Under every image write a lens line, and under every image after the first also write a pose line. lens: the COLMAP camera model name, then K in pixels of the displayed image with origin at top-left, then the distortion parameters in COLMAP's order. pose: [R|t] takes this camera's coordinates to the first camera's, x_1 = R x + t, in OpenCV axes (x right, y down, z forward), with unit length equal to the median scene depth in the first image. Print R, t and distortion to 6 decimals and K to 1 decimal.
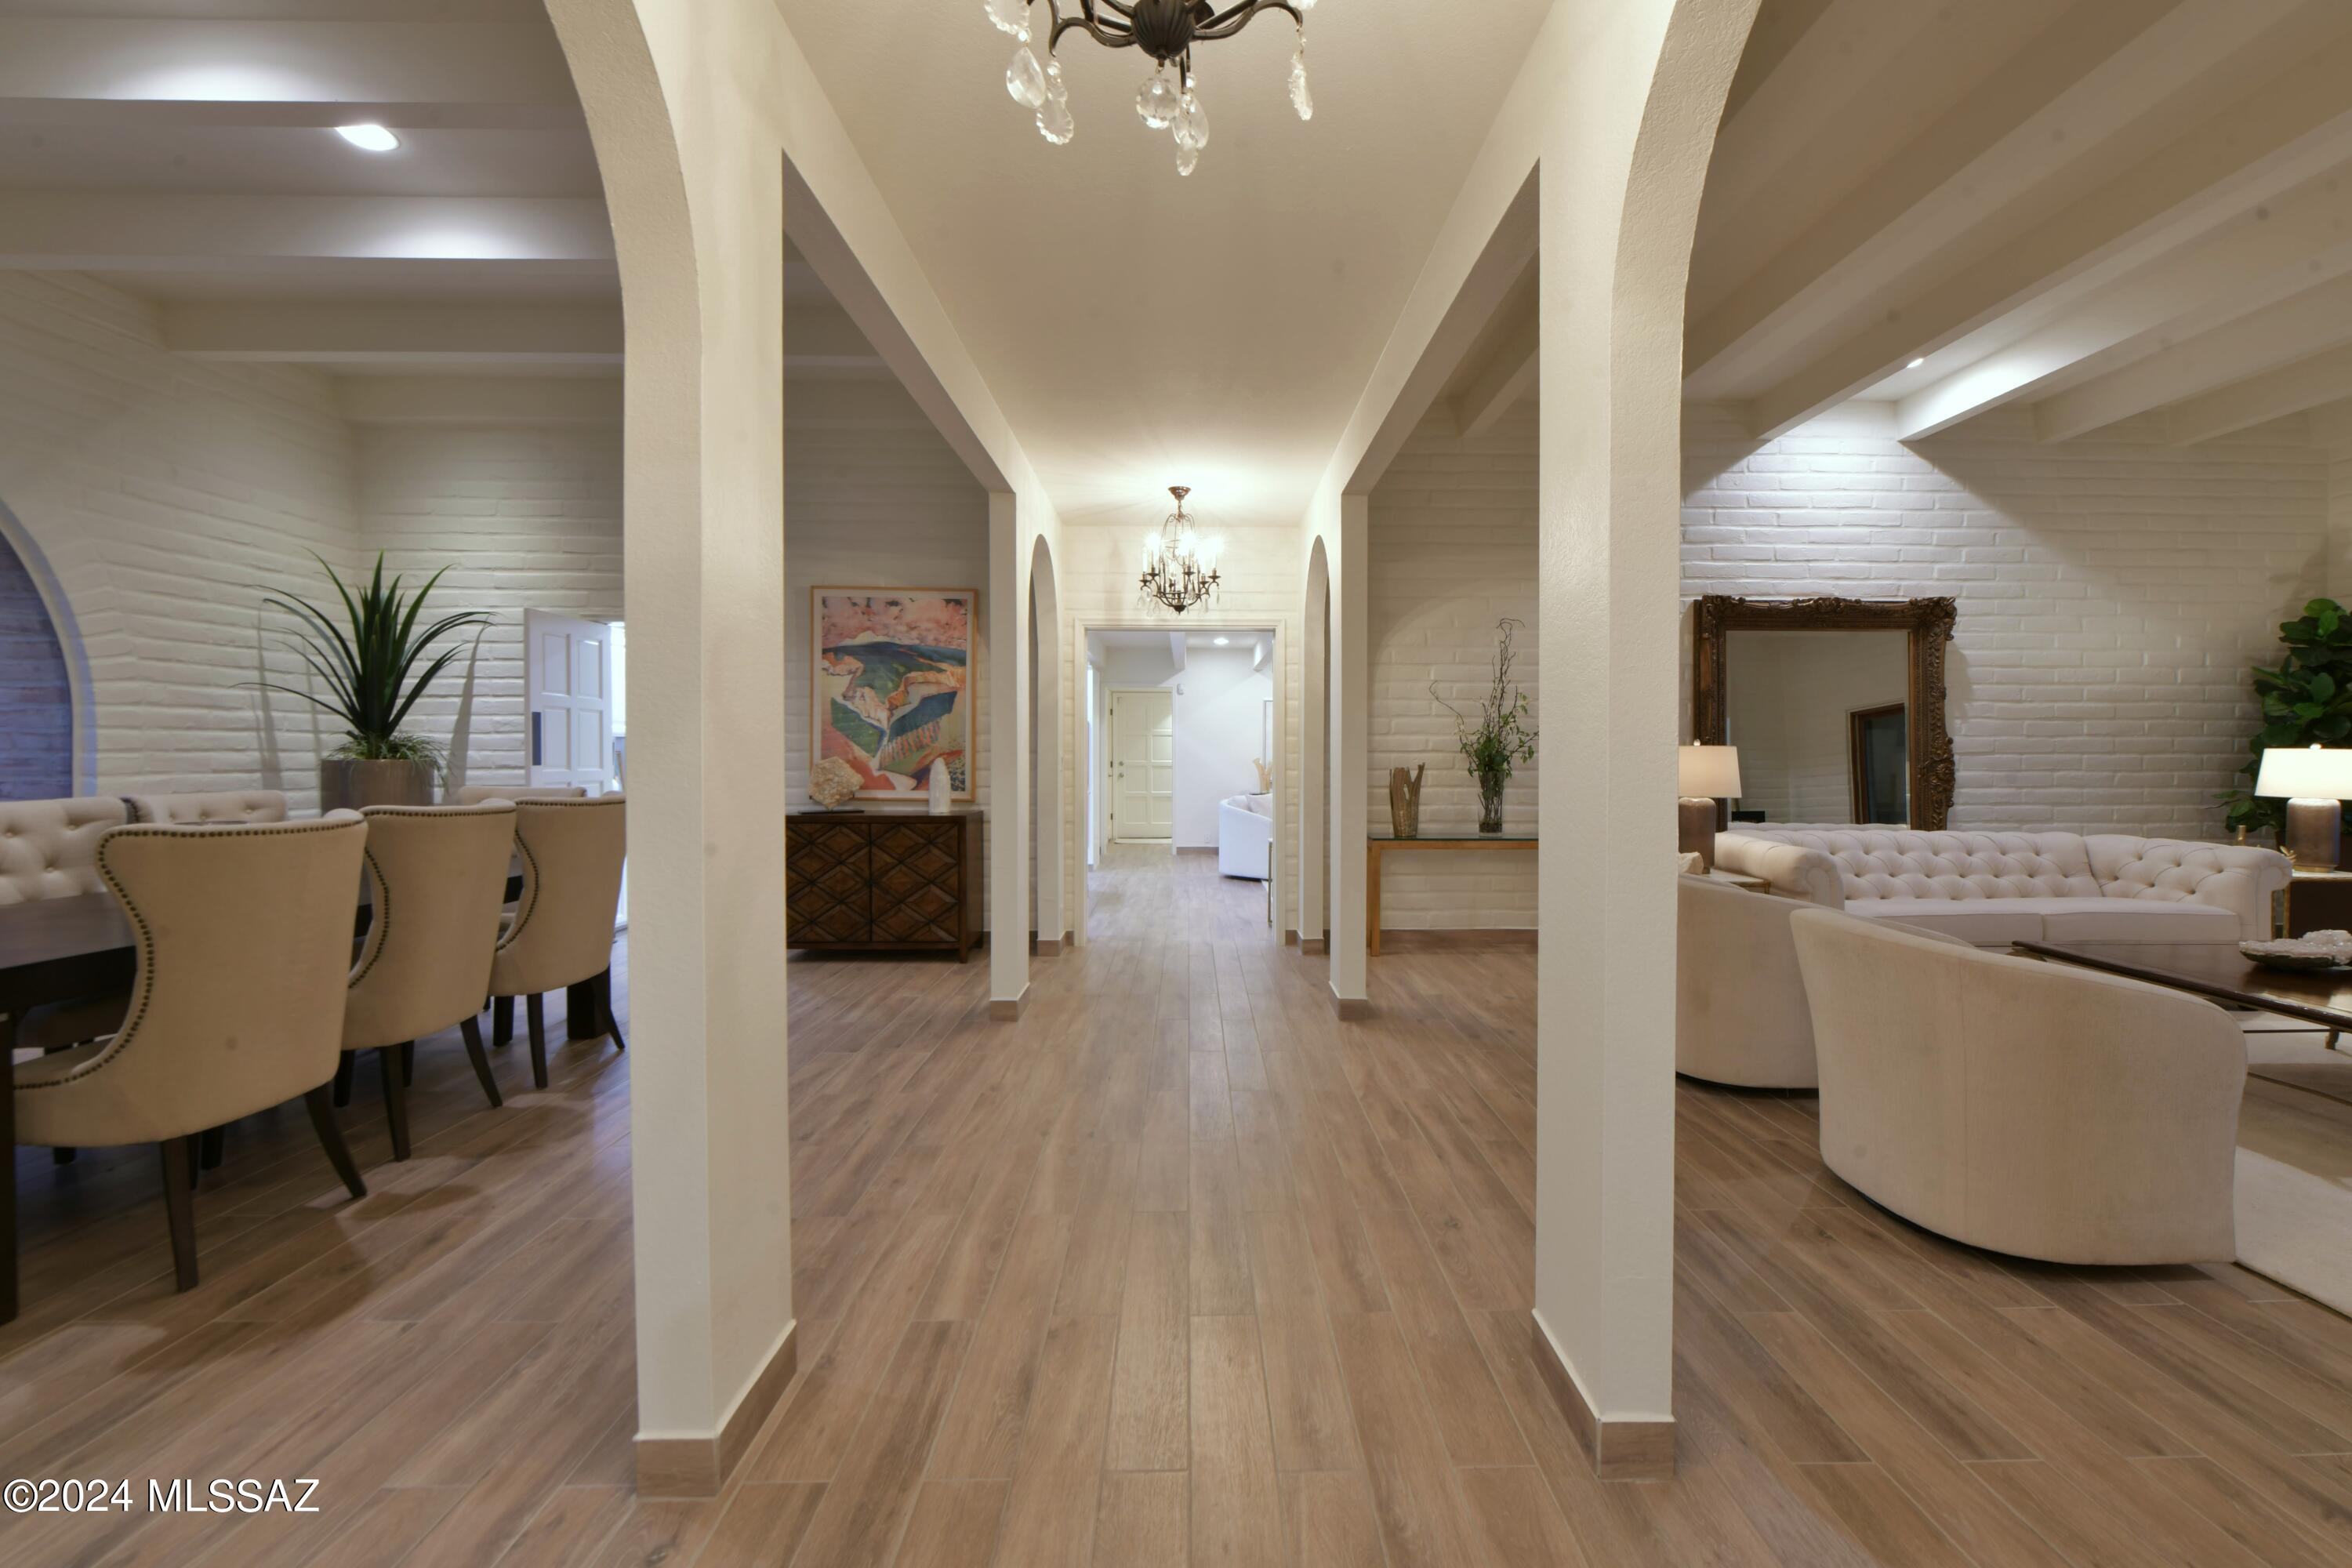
lens RADIAL K [[929.9, 0, 1208.4], [0, 929.9, 767.2], [0, 0, 1]] dist [-0.000804, -0.004169]
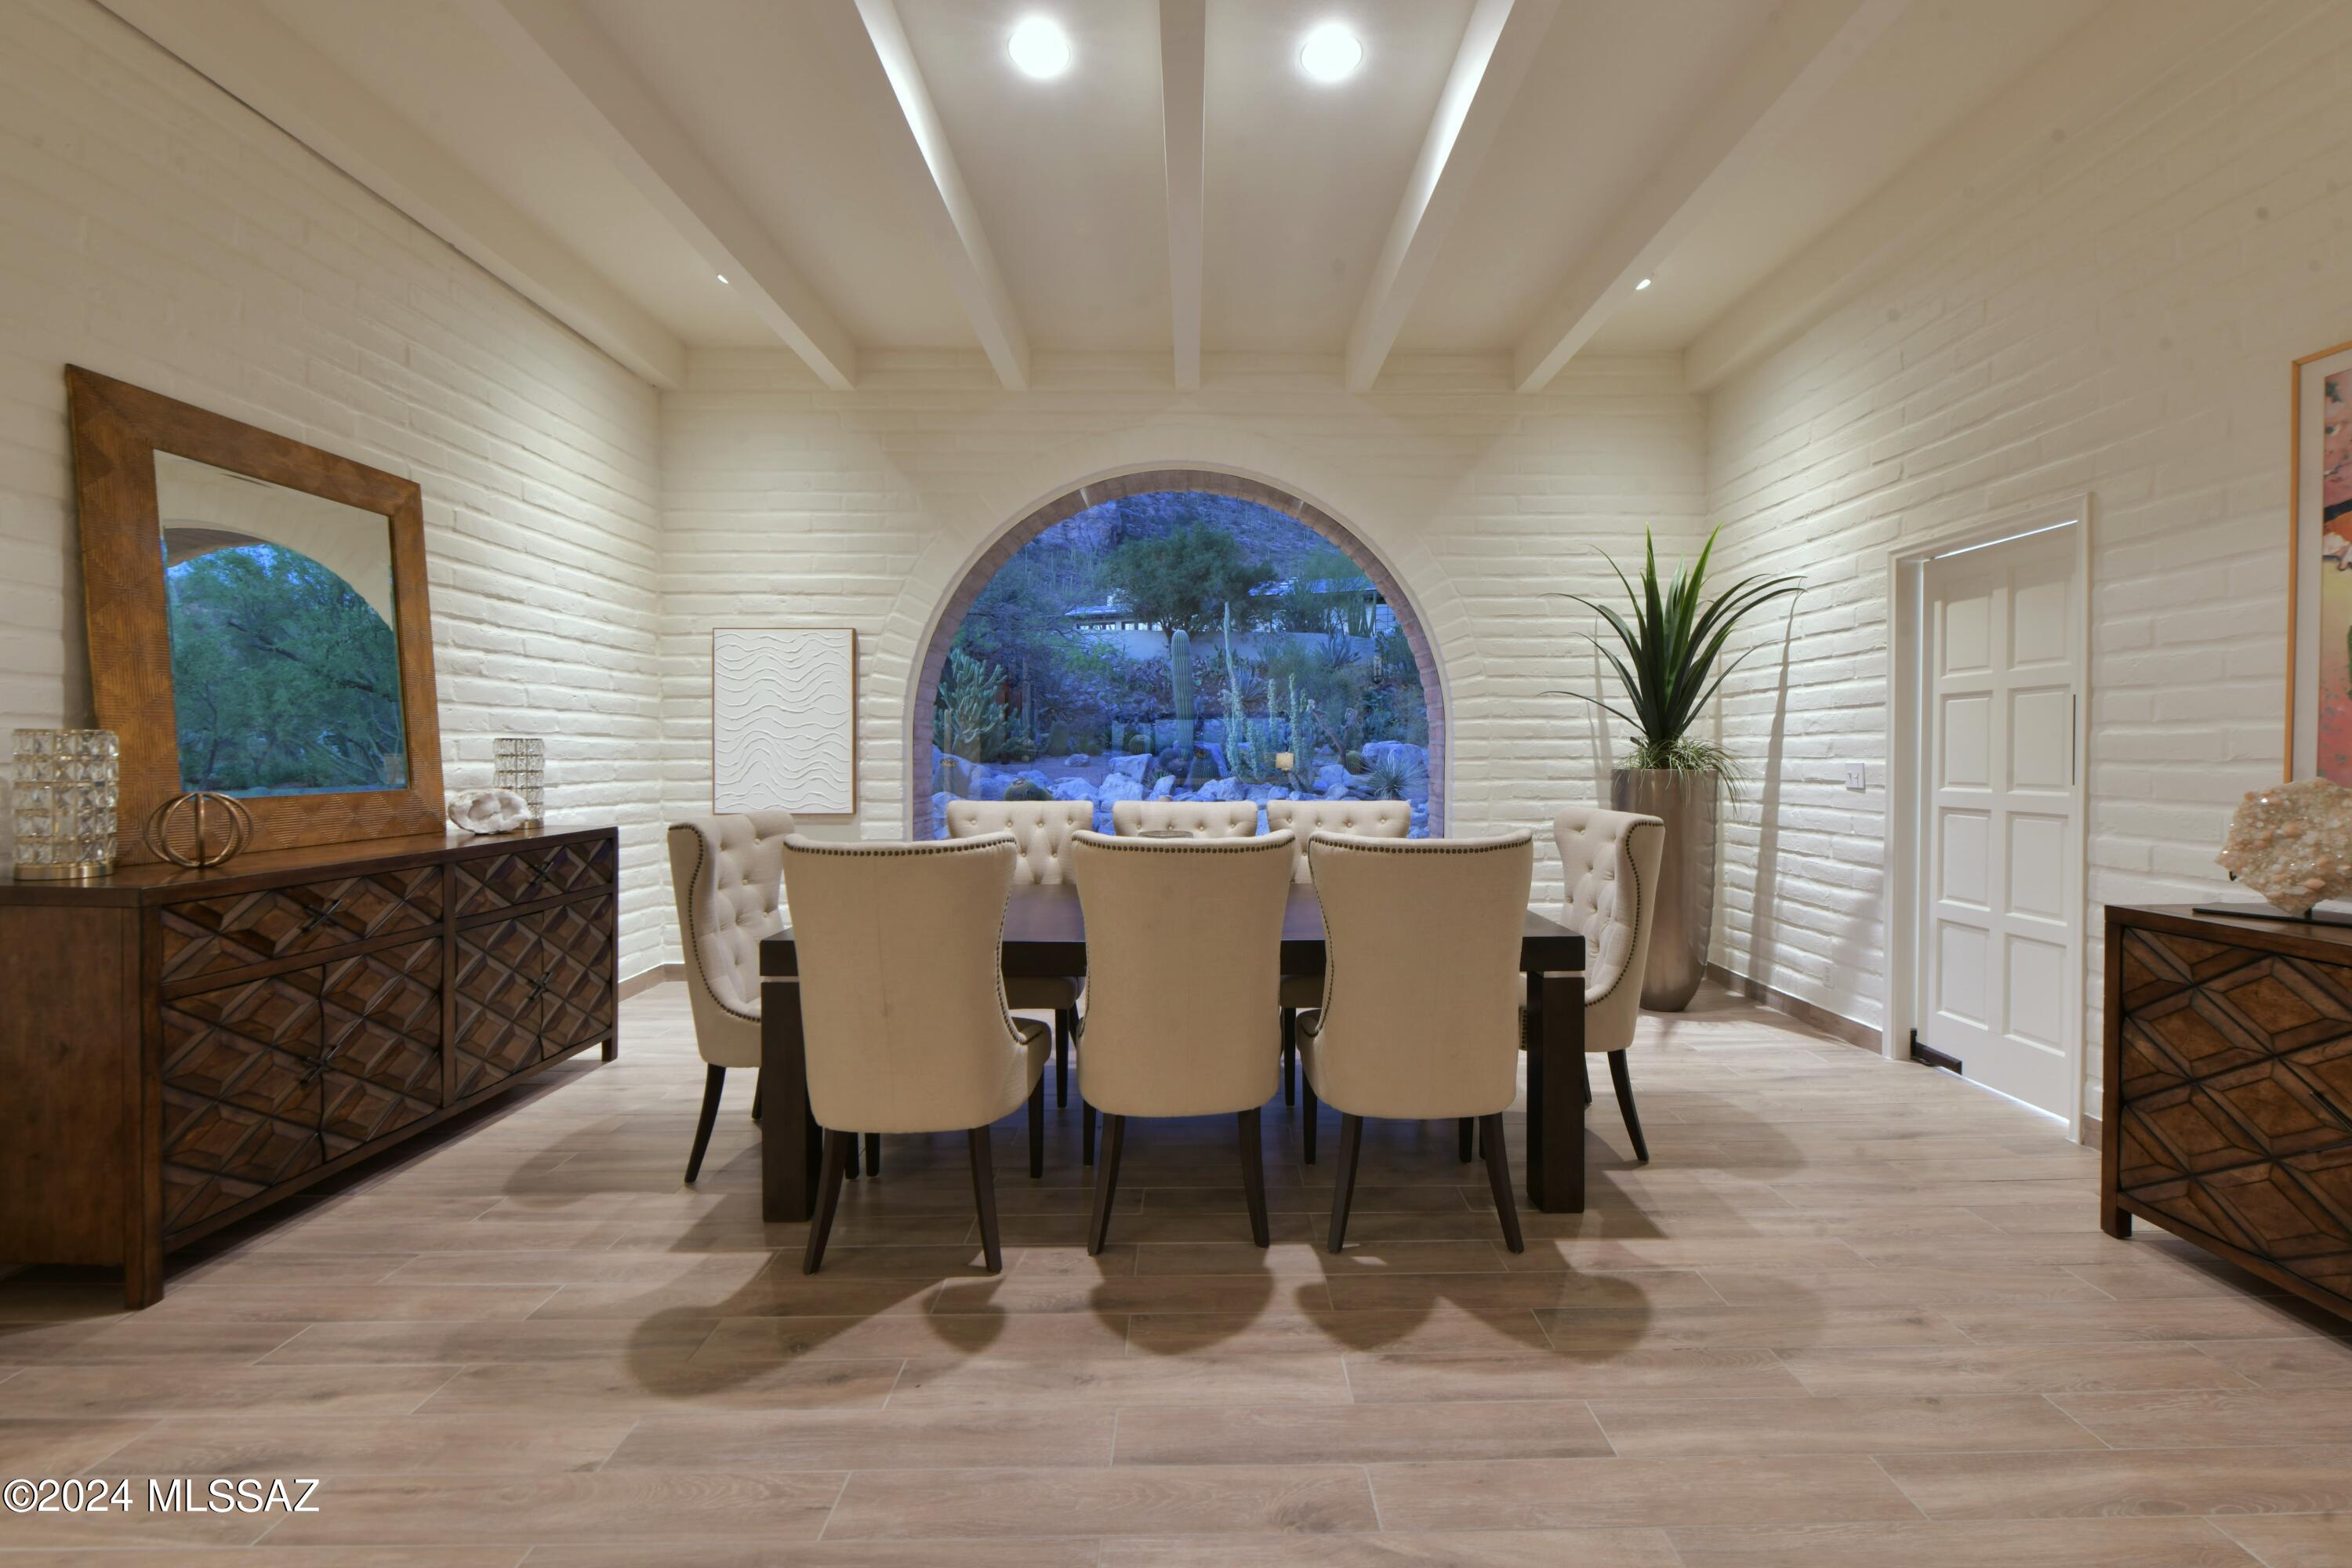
lens RADIAL K [[929.9, 0, 1208.4], [0, 929.9, 767.2], [0, 0, 1]] dist [-0.000804, -0.004169]
pose [[-0.003843, 0.013066, -0.999907, -0.016973], [-0.014025, 0.999816, 0.013119, -0.015153], [0.999894, 0.014074, -0.003659, 0.565628]]
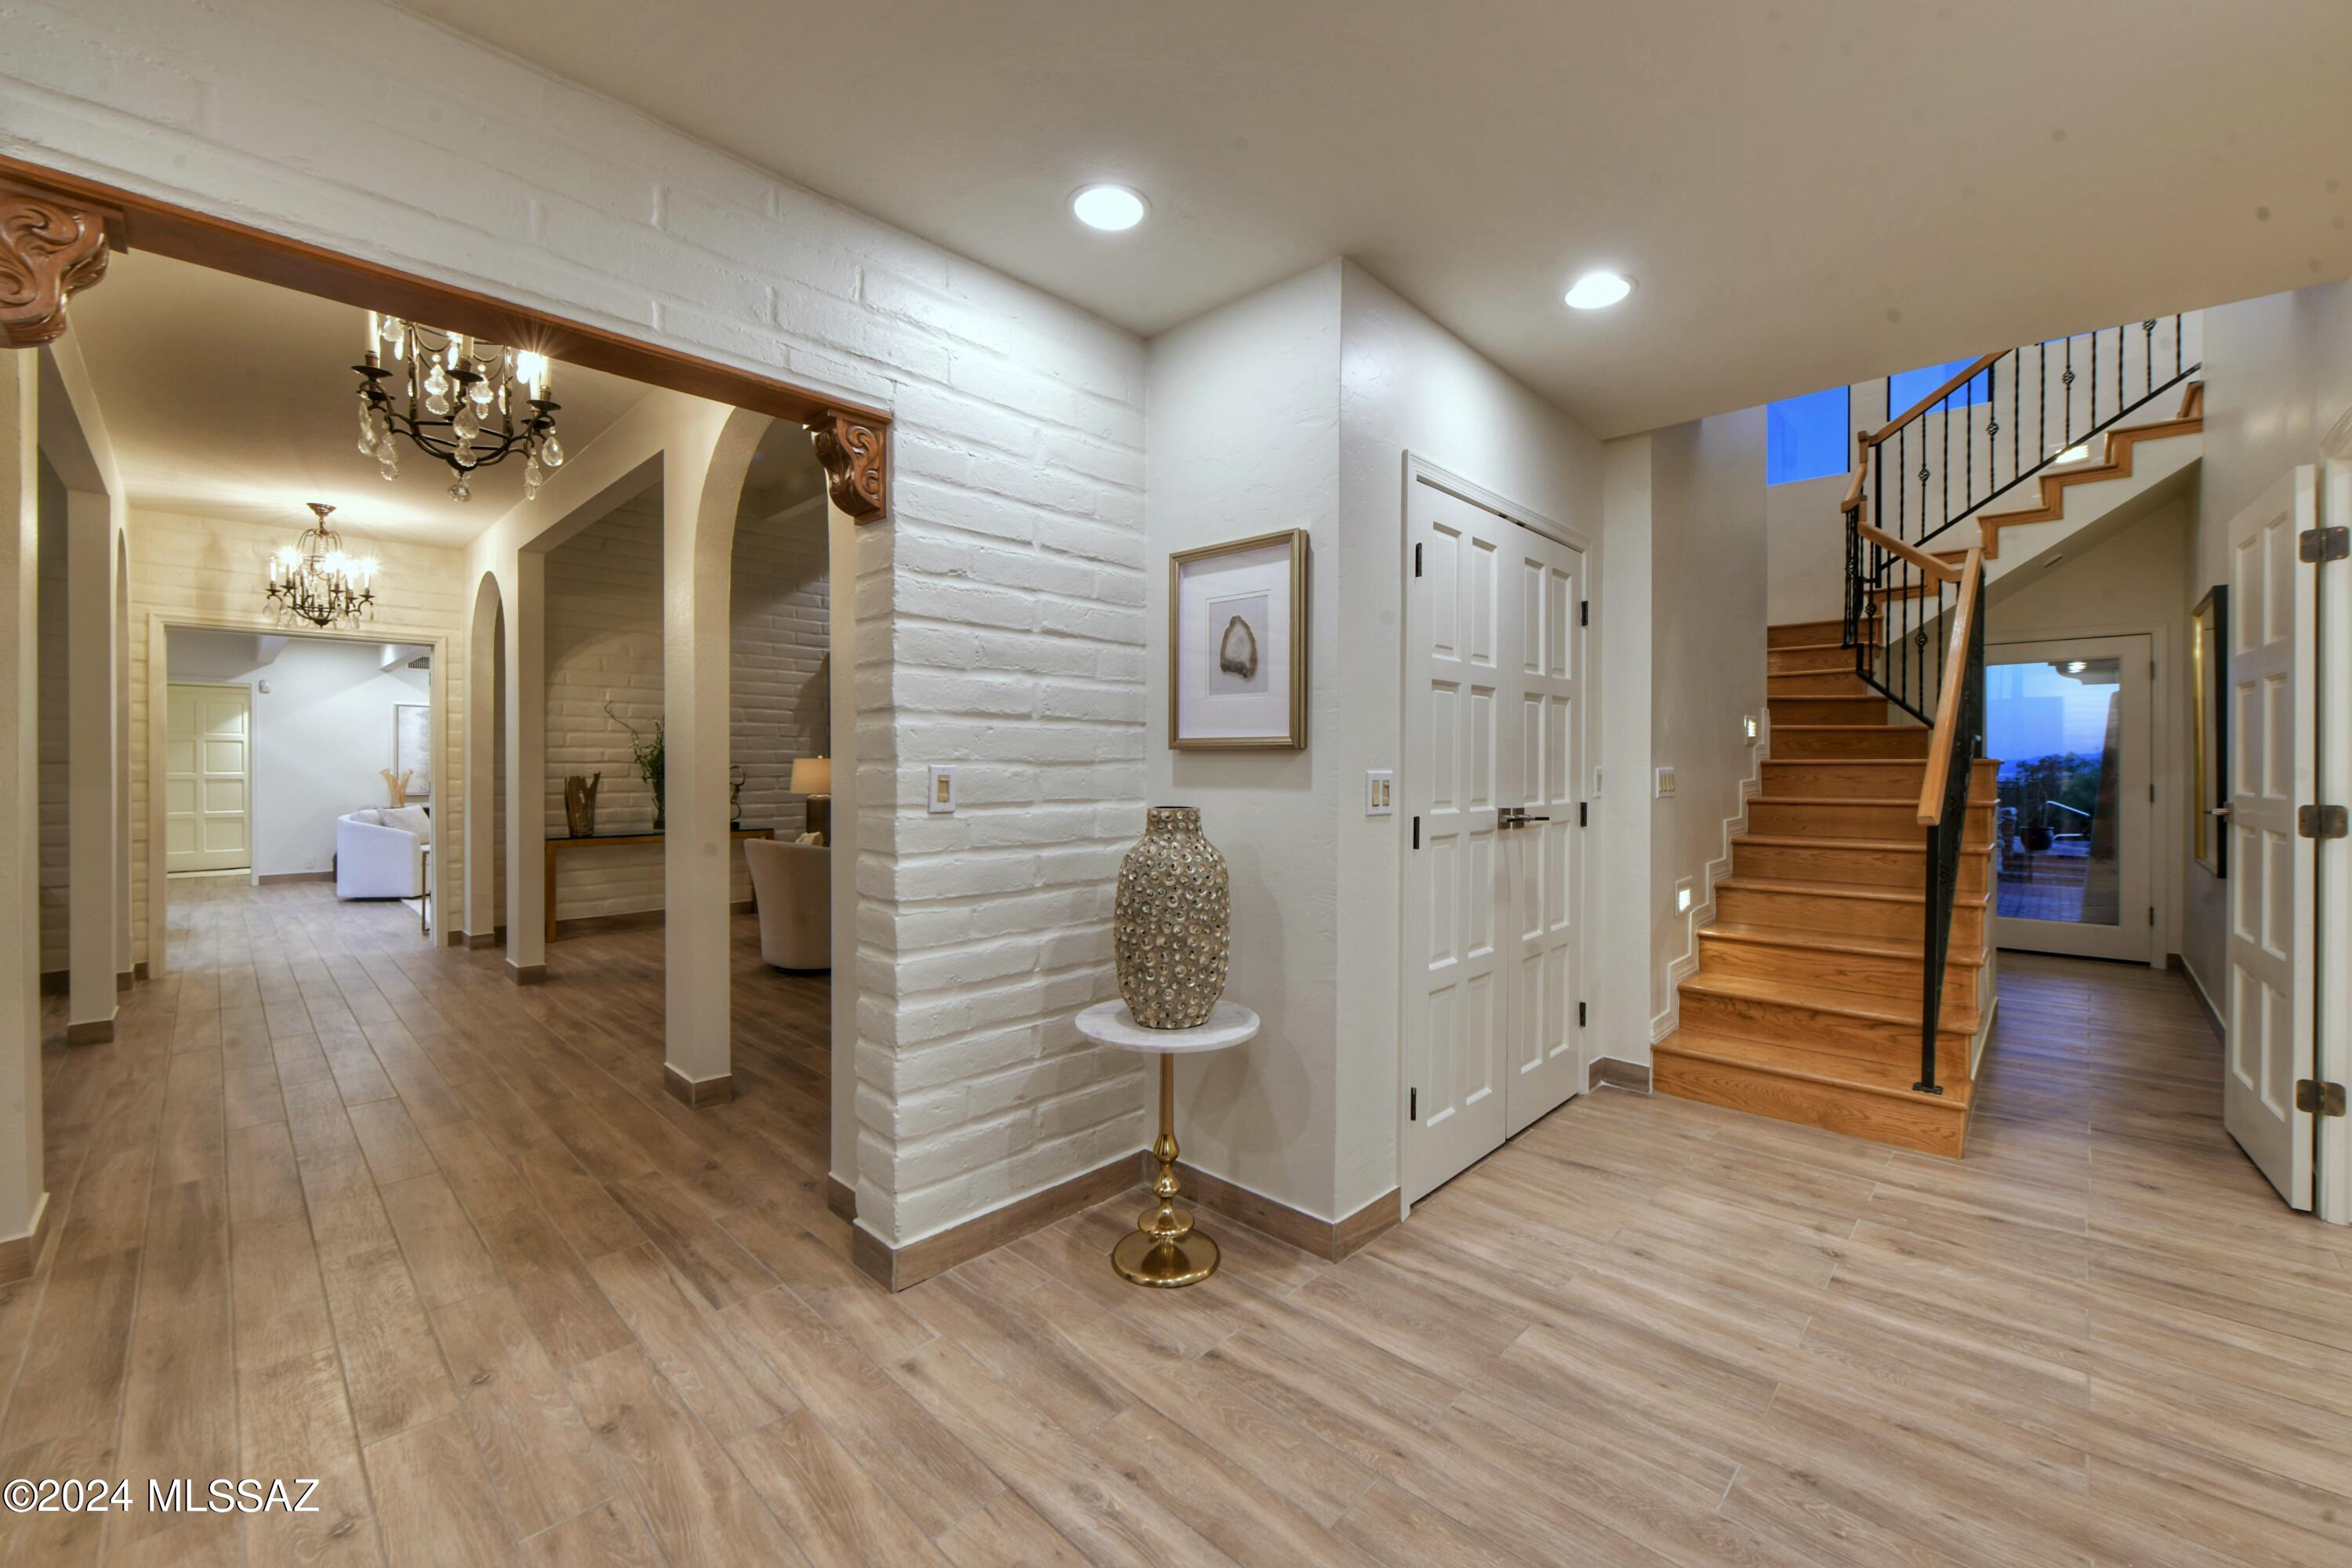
lens RADIAL K [[929.9, 0, 1208.4], [0, 929.9, 767.2], [0, 0, 1]] dist [-0.000804, -0.004169]
pose [[0.694501, -0.003306, 0.719485, -0.082539], [0.011153, 0.999919, -0.006171, 0.005813], [-0.719406, 0.012310, 0.694481, -0.388397]]
